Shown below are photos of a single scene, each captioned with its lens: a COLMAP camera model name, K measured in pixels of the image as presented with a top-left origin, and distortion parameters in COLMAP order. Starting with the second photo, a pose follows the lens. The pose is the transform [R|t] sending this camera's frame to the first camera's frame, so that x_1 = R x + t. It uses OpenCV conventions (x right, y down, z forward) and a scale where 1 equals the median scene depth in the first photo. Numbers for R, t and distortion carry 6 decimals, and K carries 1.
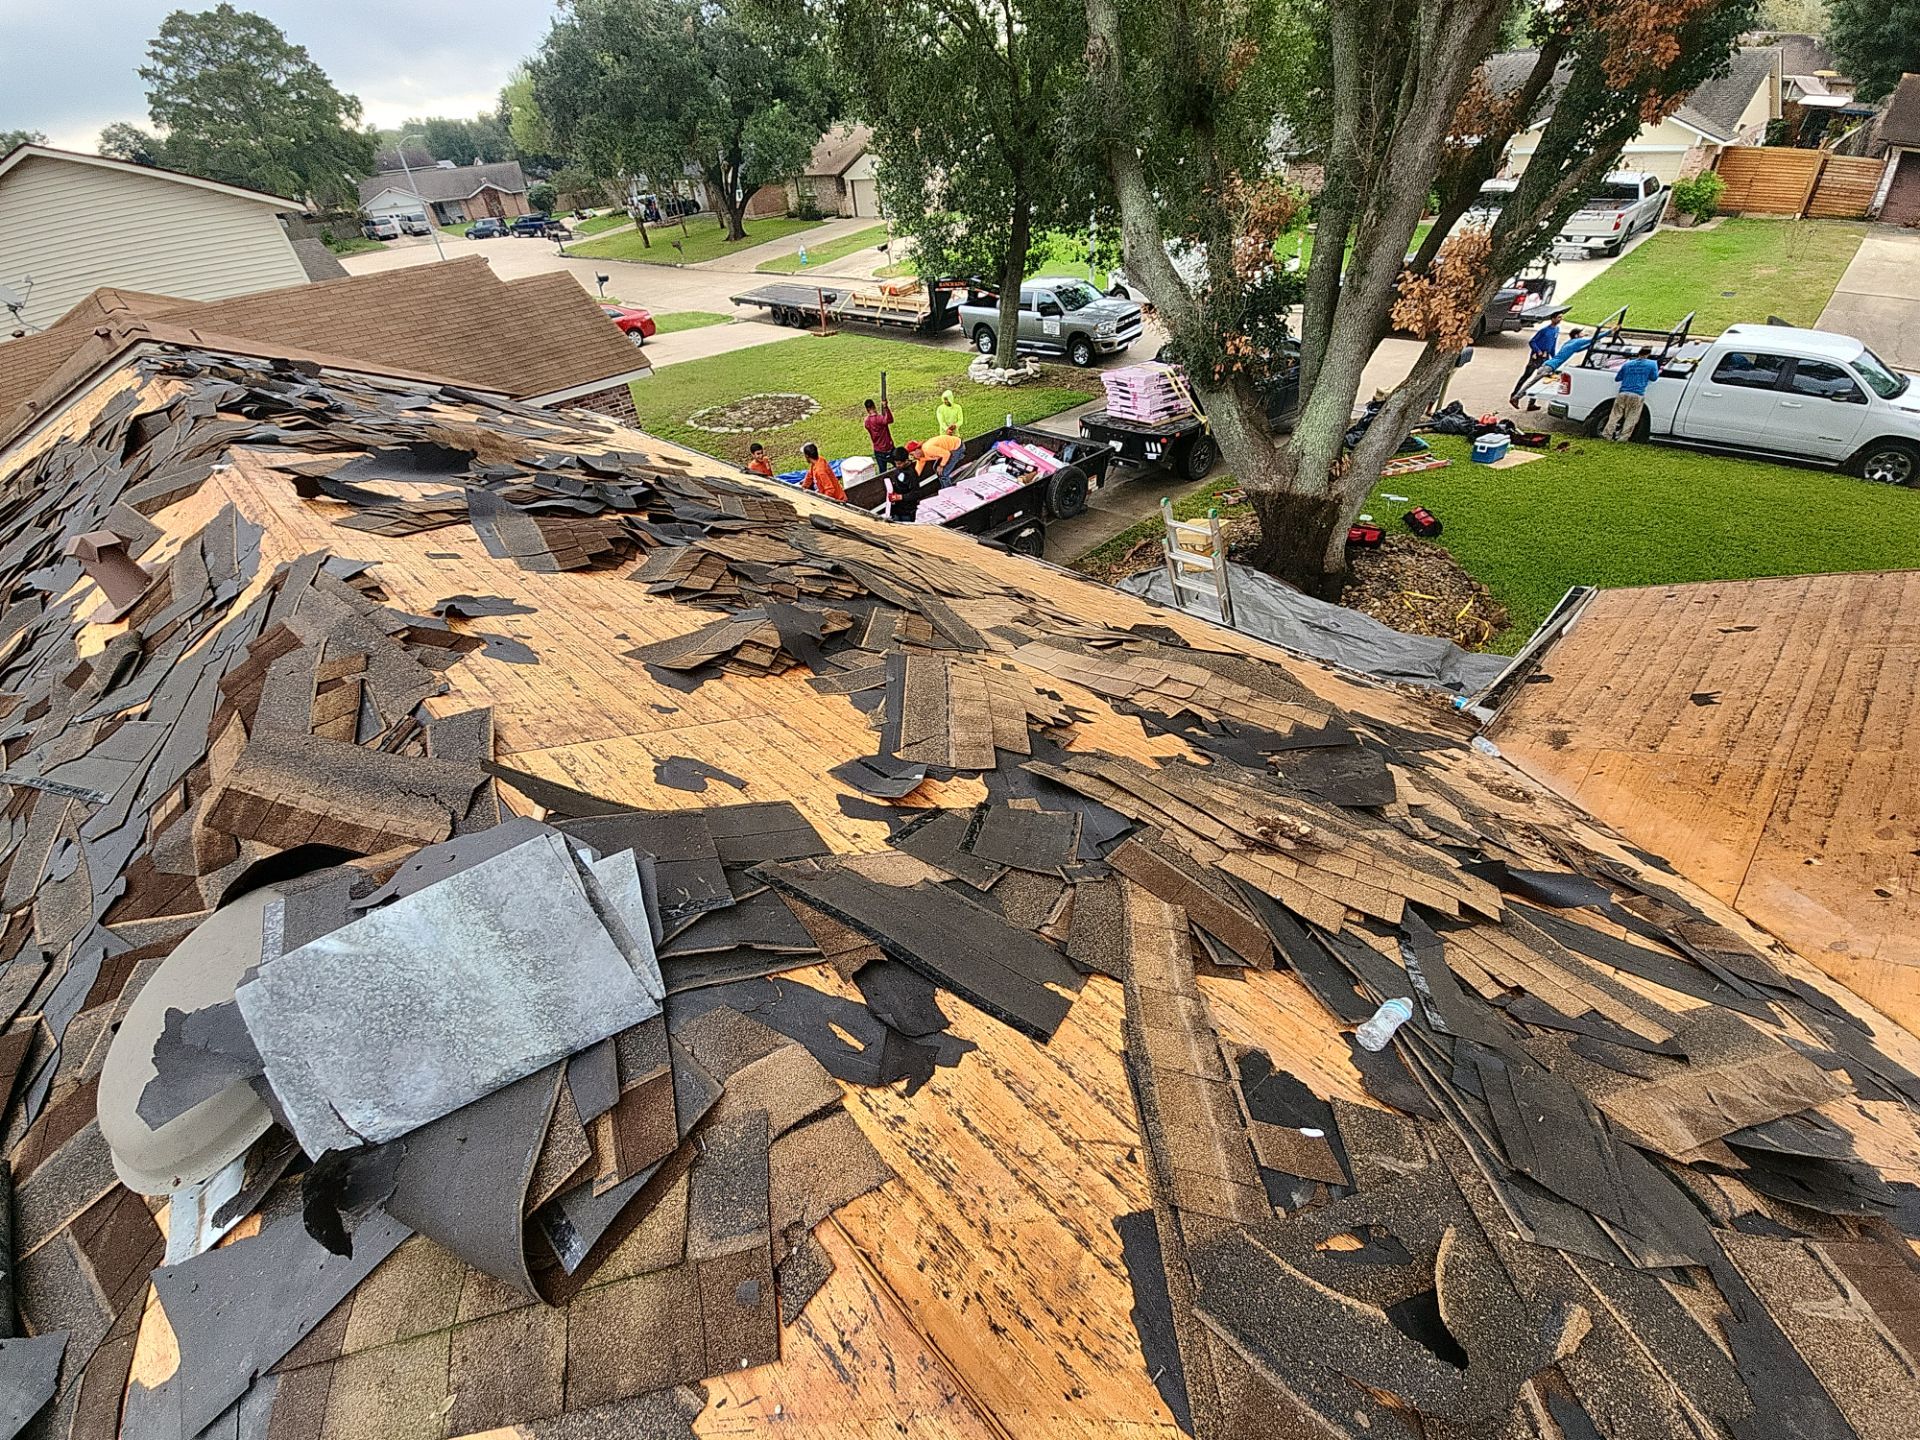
lens RADIAL K [[789.9, 0, 949.8], [0, 789.9, 732.8], [0, 0, 1]] dist [0.014290, -0.008692]
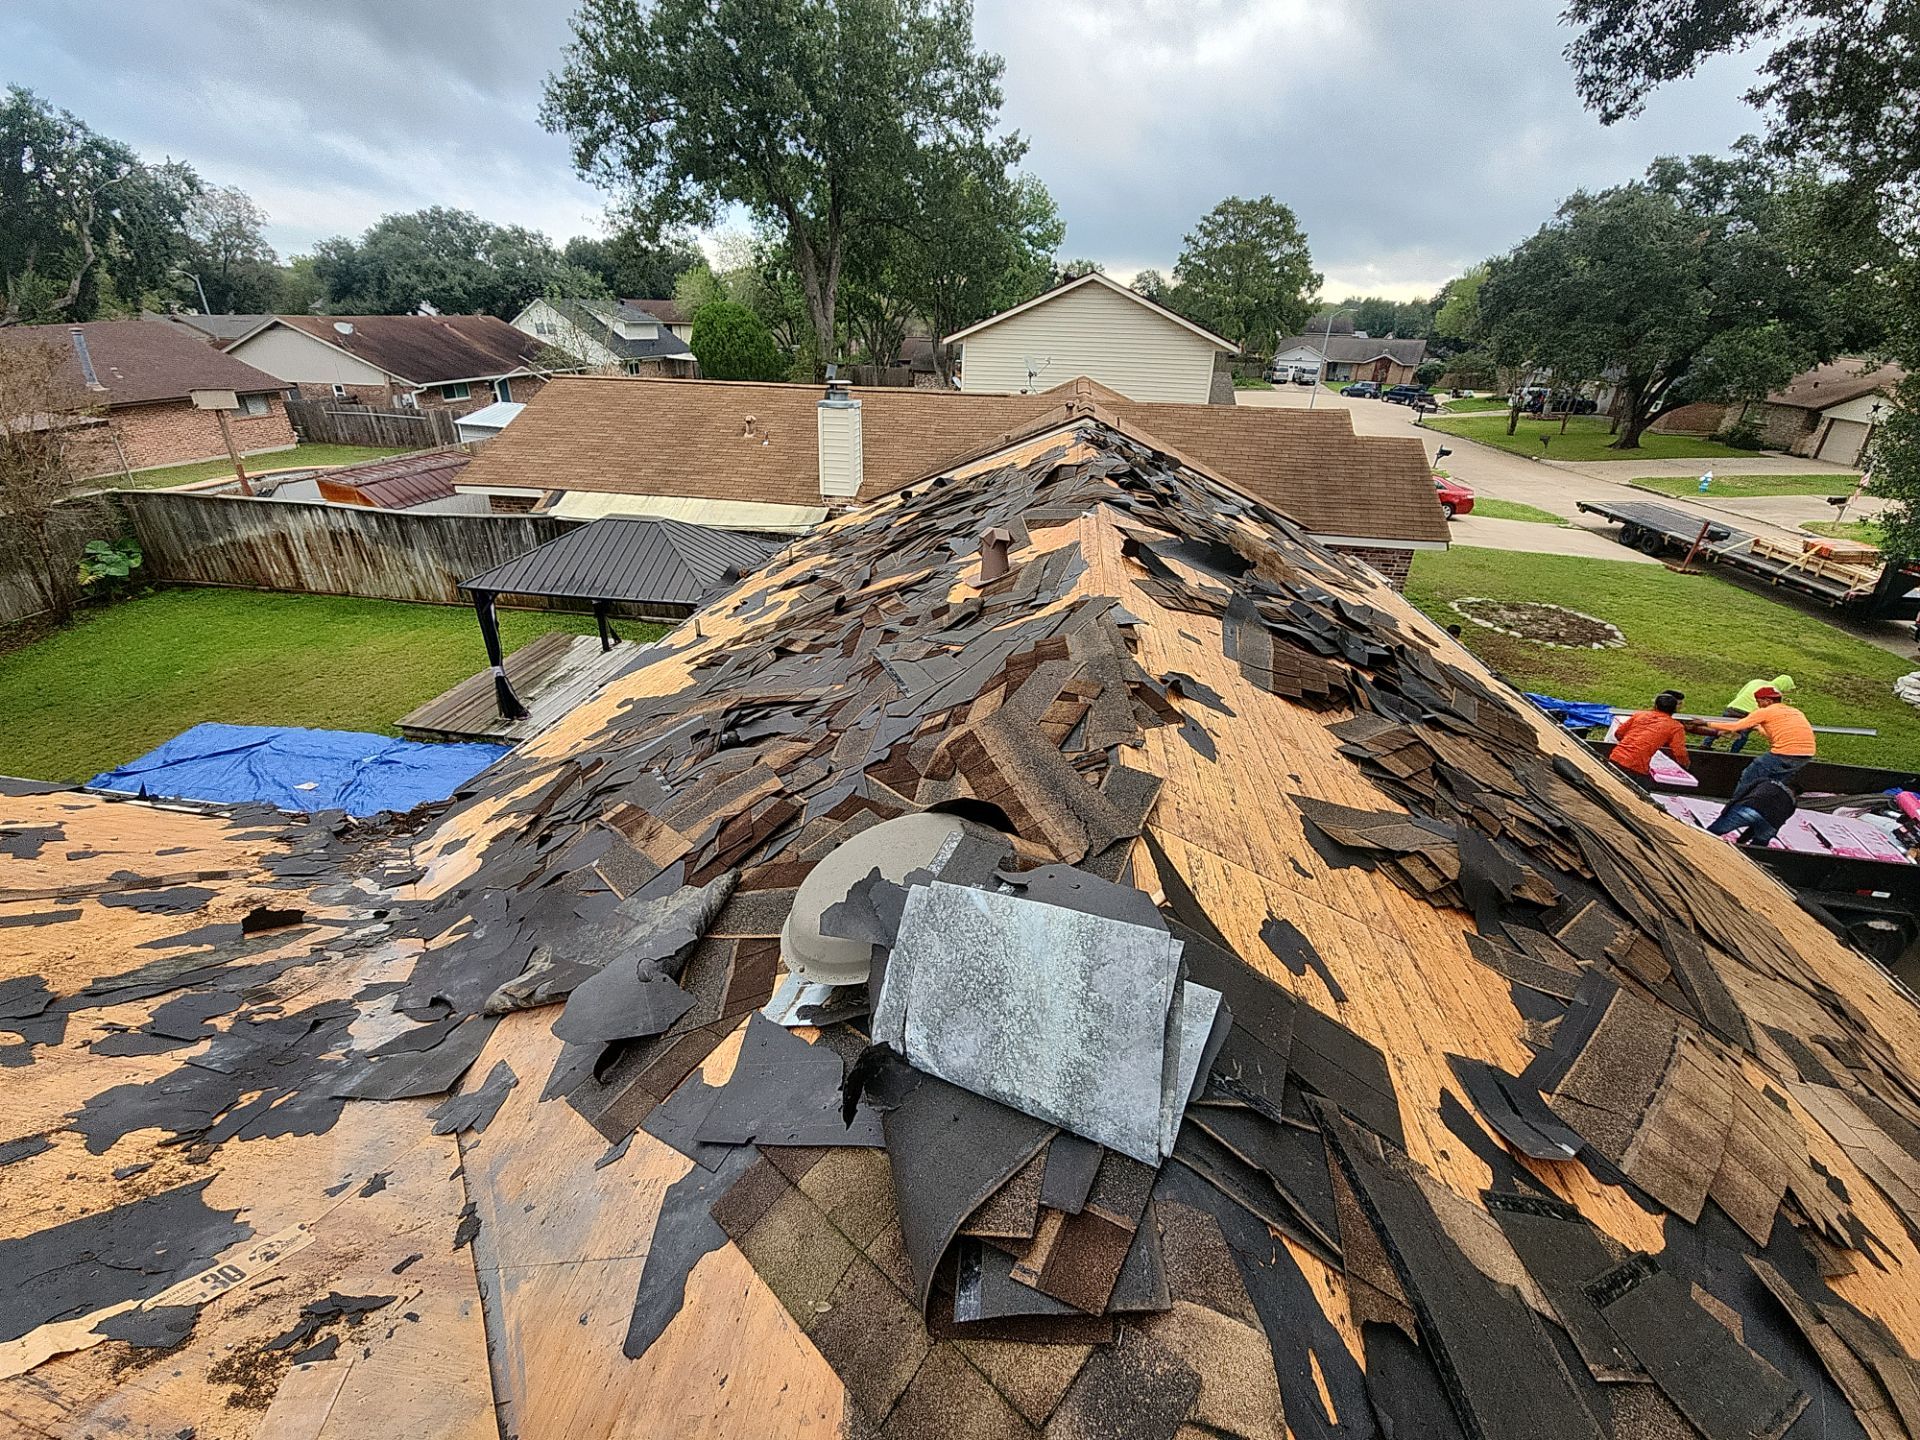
lens RADIAL K [[789.9, 0, 948.0], [0, 789.9, 719.3], [0, 0, 1]] dist [0.014290, -0.008692]
pose [[0.604488, 0.448606, -0.658291, -0.061817], [-0.554980, 0.829978, 0.055984, 0.001840], [0.571482, 0.331496, 0.750679, -0.000750]]
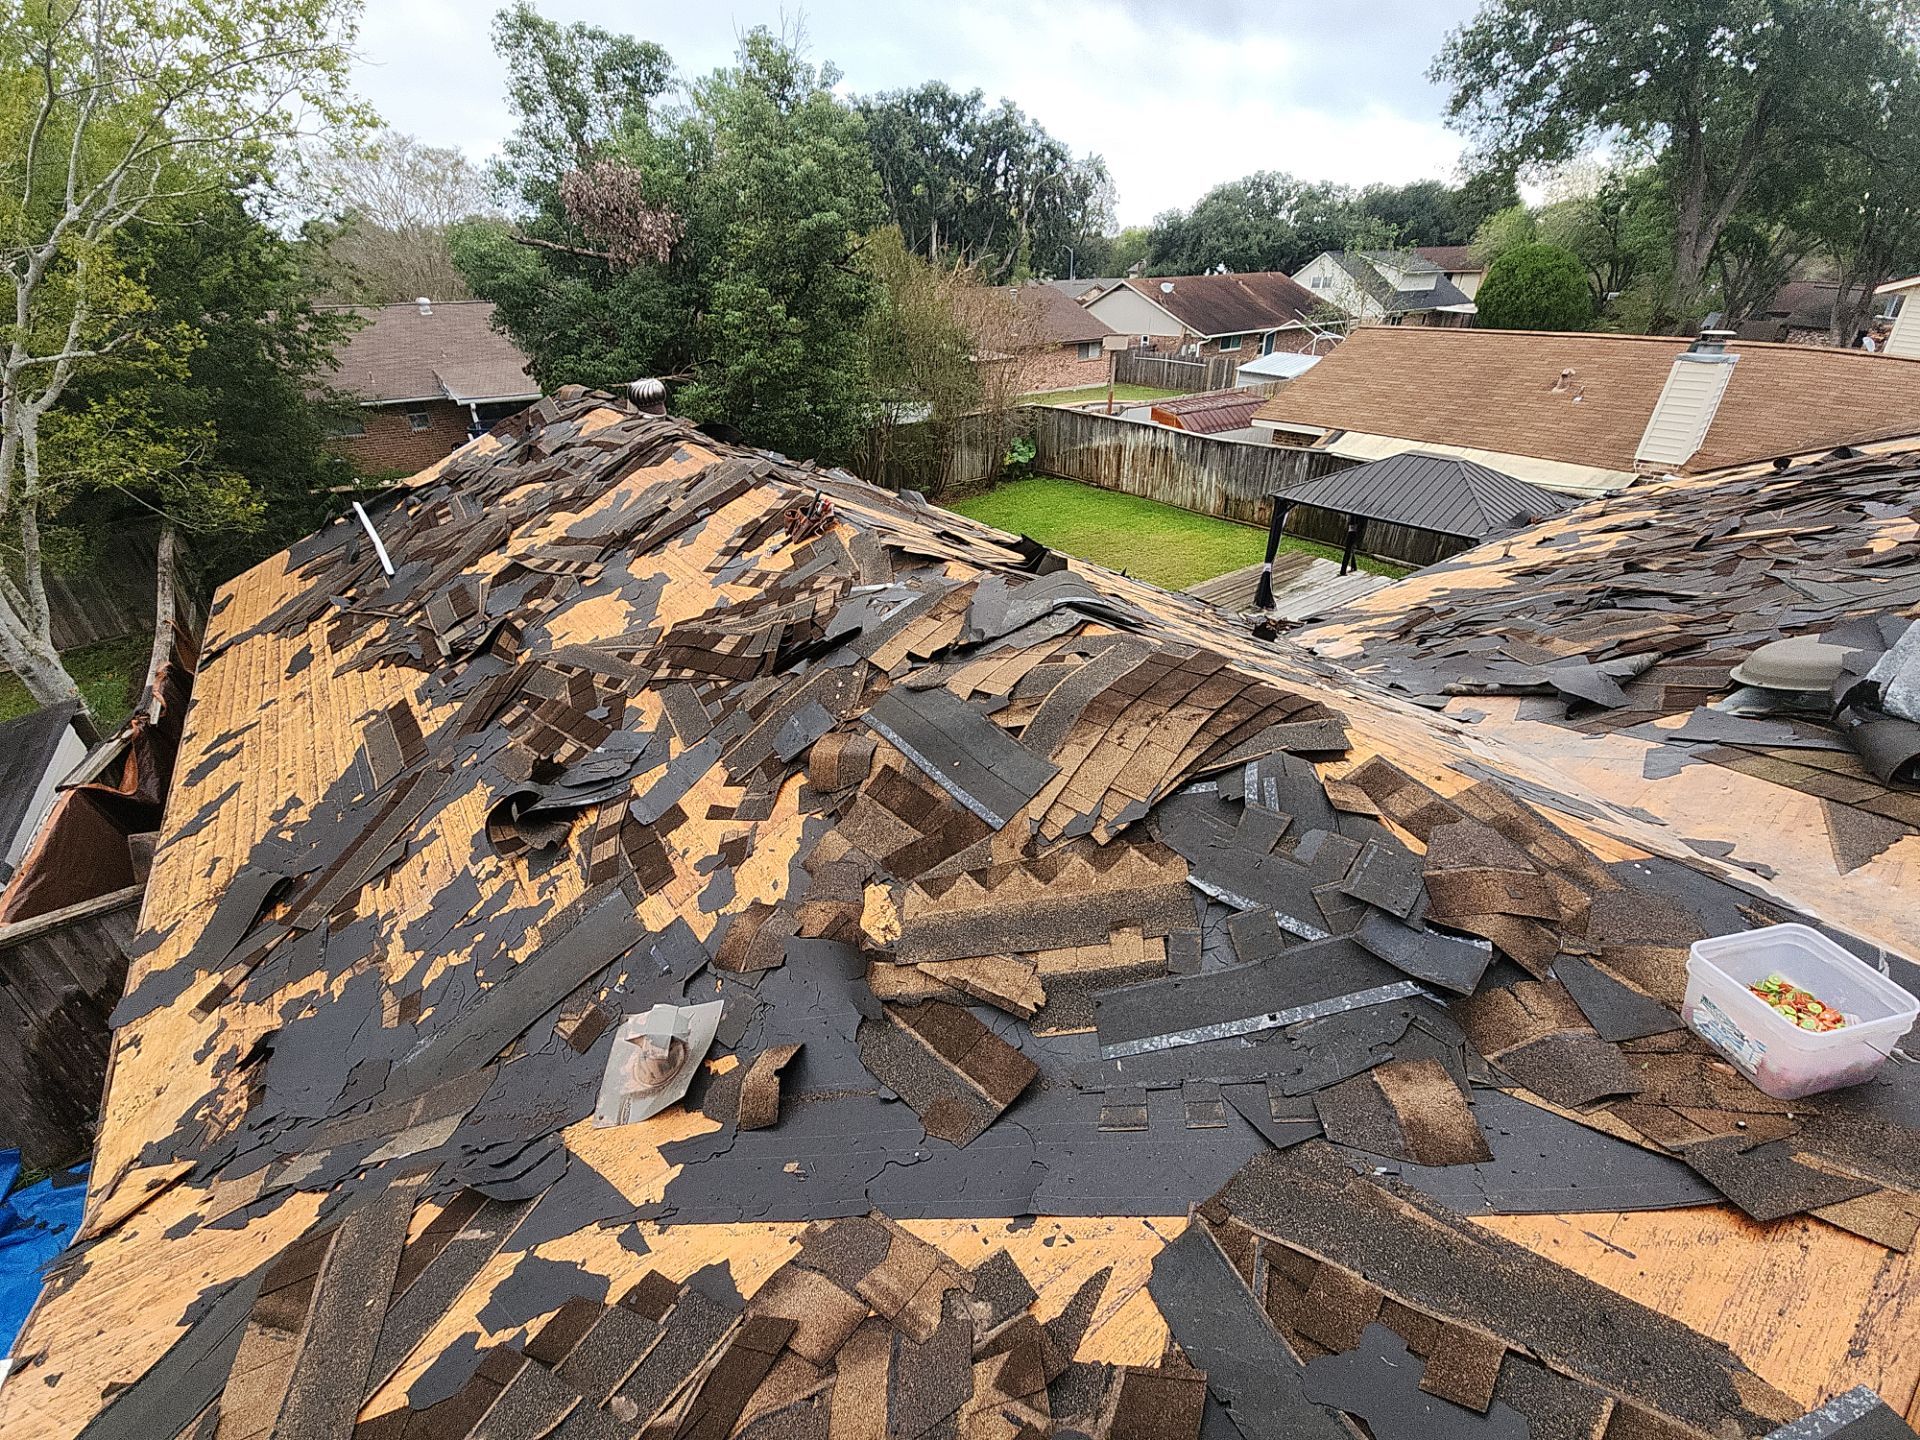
lens RADIAL K [[789.9, 0, 954.2], [0, 789.9, 719.1], [0, 0, 1]] dist [0.014290, -0.008692]
pose [[-0.127886, 0.567564, -0.813337, 0.507711], [-0.595155, 0.612089, 0.520708, 0.369402], [0.793370, 0.550653, 0.259511, -0.565486]]
